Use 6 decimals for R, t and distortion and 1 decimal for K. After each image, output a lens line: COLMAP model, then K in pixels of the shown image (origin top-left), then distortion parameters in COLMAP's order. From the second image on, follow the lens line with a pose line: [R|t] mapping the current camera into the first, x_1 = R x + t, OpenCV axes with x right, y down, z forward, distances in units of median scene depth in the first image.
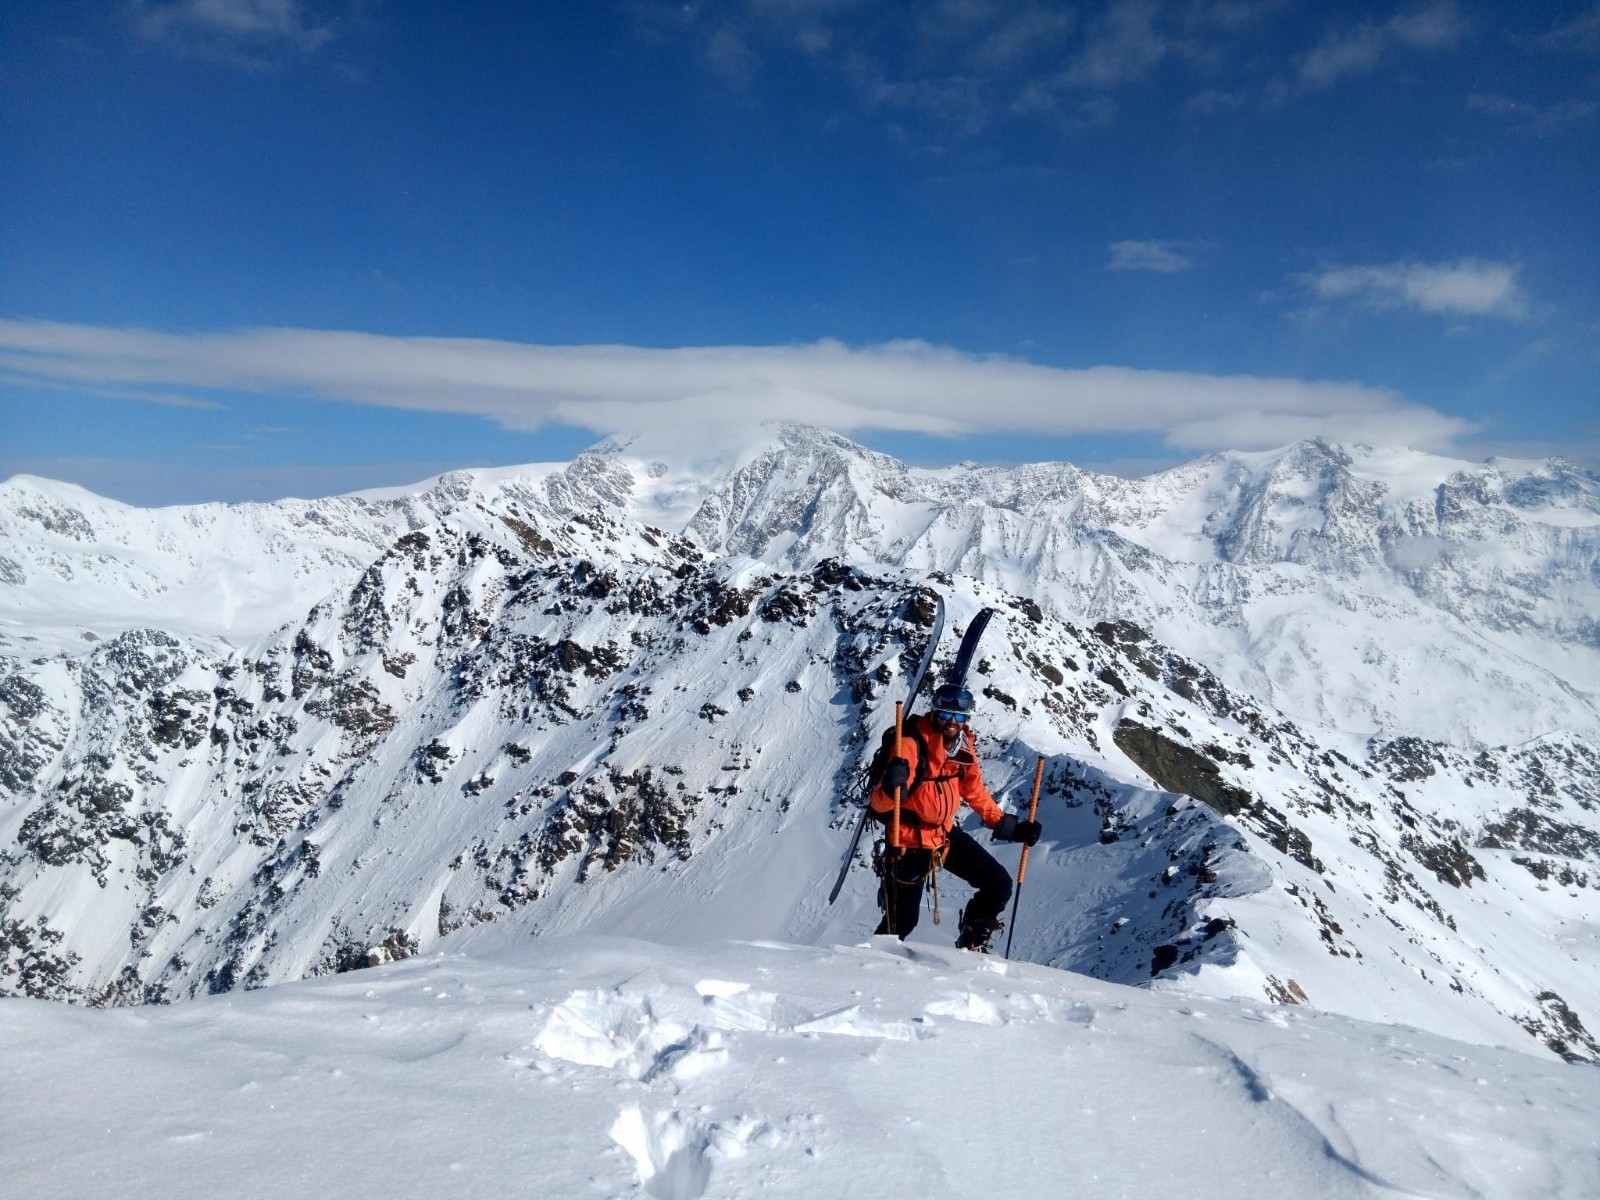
lens RADIAL K [[1212.1, 0, 800.0], [0, 1212.1, 600.0], [0, 0, 1]] dist [0.120594, -0.220406]
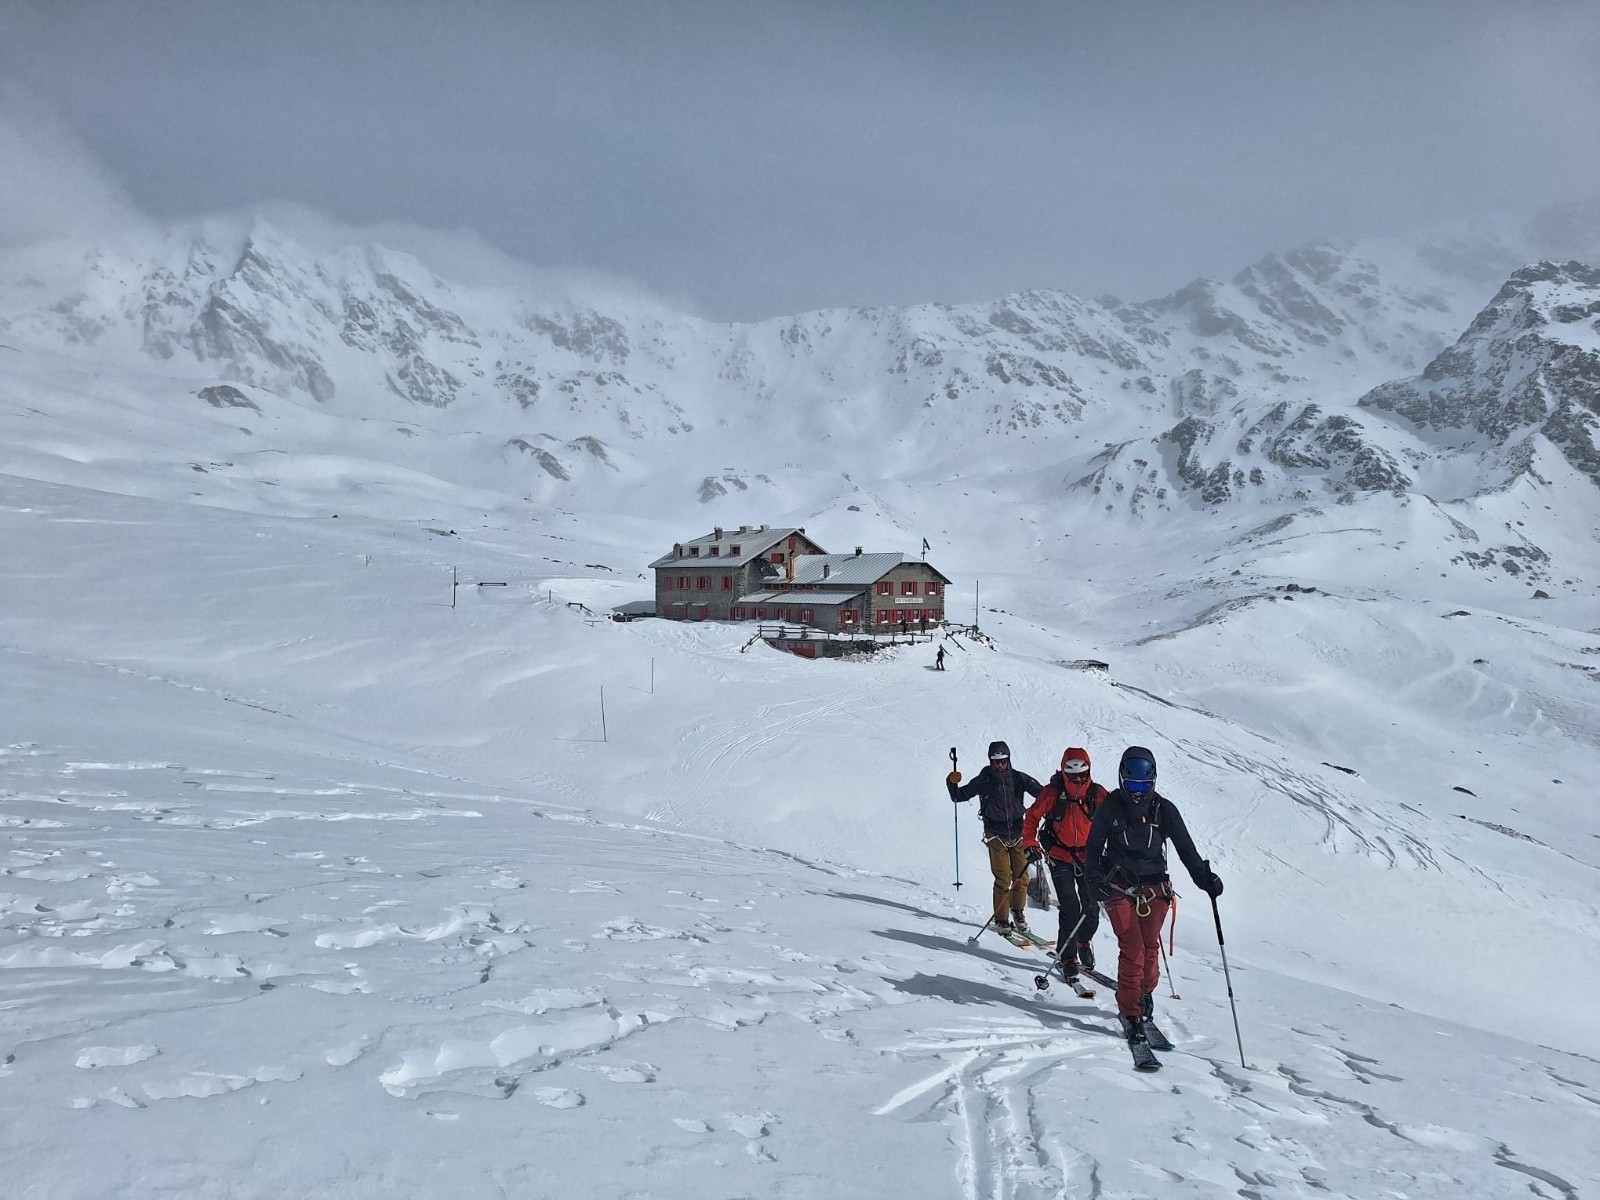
lens RADIAL K [[1062.2, 0, 802.3], [0, 1062.2, 638.0], [0, 0, 1]] dist [-0.000385, -0.033582]
pose [[0.726793, 0.030653, -0.686172, -0.160501], [-0.053372, 0.998503, -0.011926, 0.073329], [0.684779, 0.045290, 0.727342, 0.654881]]
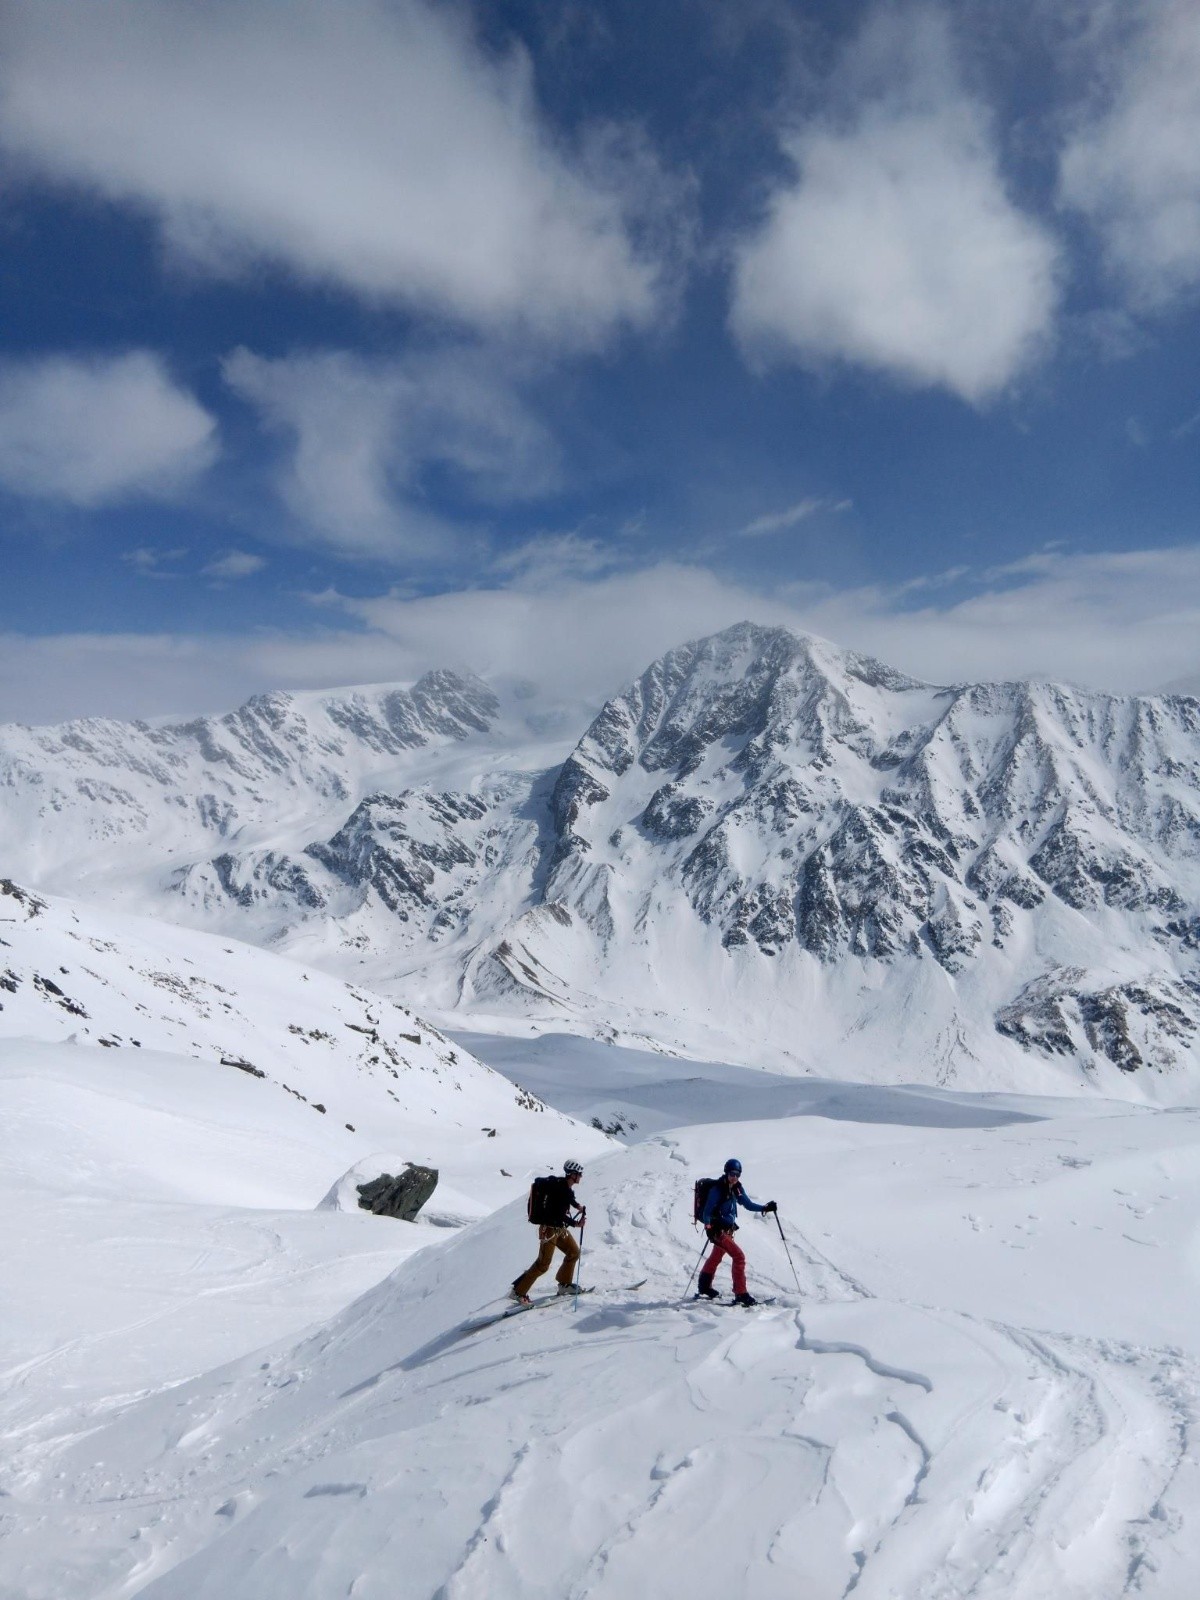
lens RADIAL K [[1192.7, 0, 597.7], [0, 1192.7, 814.9], [0, 0, 1]] dist [0.084137, -0.161798]
pose [[0.999455, -0.025516, -0.020959, -0.071507], [0.023762, 0.996507, -0.080052, 0.042463], [0.022928, 0.079511, 0.996570, 0.302669]]
